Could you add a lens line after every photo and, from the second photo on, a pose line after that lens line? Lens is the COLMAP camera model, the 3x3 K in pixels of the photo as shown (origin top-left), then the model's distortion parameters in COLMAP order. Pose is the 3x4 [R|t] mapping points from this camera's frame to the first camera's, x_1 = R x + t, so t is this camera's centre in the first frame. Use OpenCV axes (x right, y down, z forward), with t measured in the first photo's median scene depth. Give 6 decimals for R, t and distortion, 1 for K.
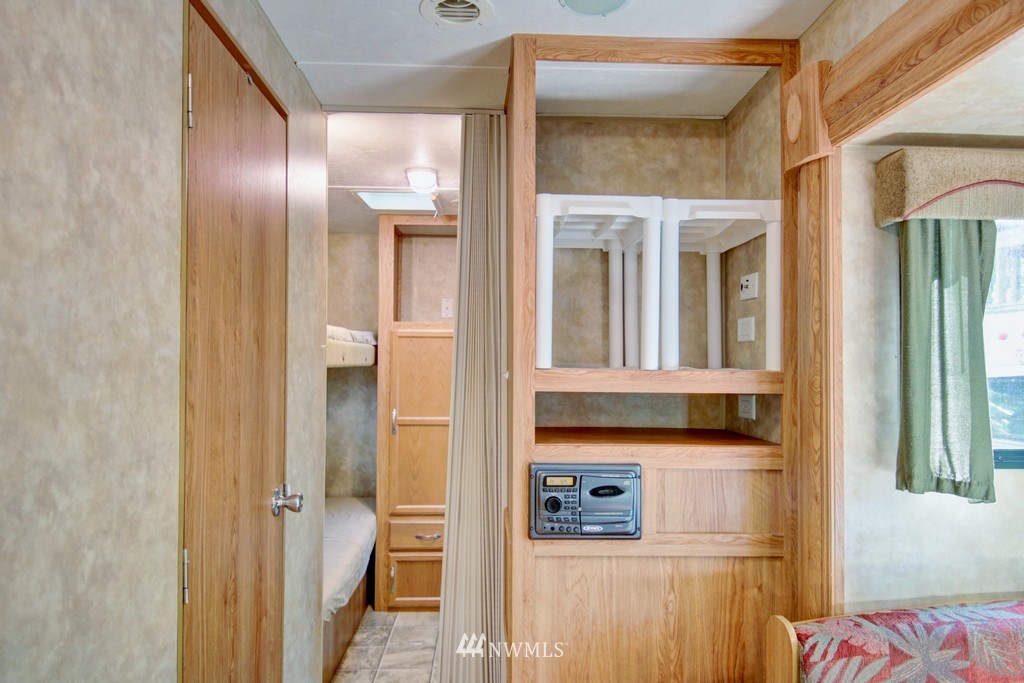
lens RADIAL K [[684.0, 0, 514.7], [0, 684.0, 355.0], [0, 0, 1]] dist [0.076435, -0.084832]
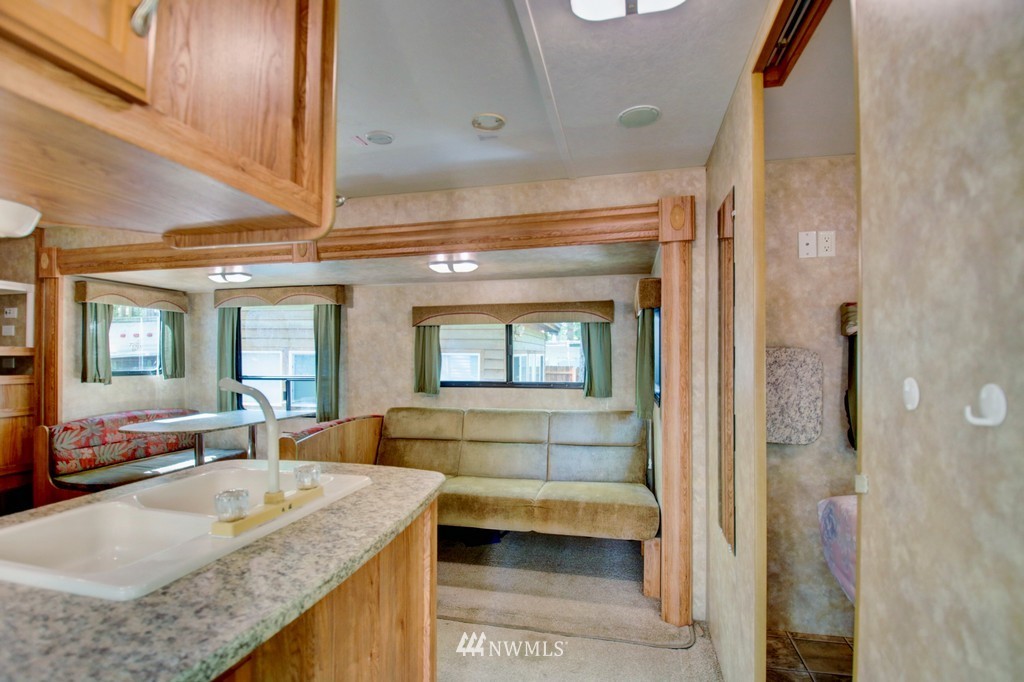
lens RADIAL K [[477.5, 0, 514.4], [0, 477.5, 352.1], [0, 0, 1]] dist [0.003520, -0.020584]
pose [[0.261091, 0.006035, 0.965295, -0.906428], [-0.013817, 0.999901, -0.002514, 0.020241], [-0.965215, -0.012681, 0.261149, -1.319657]]
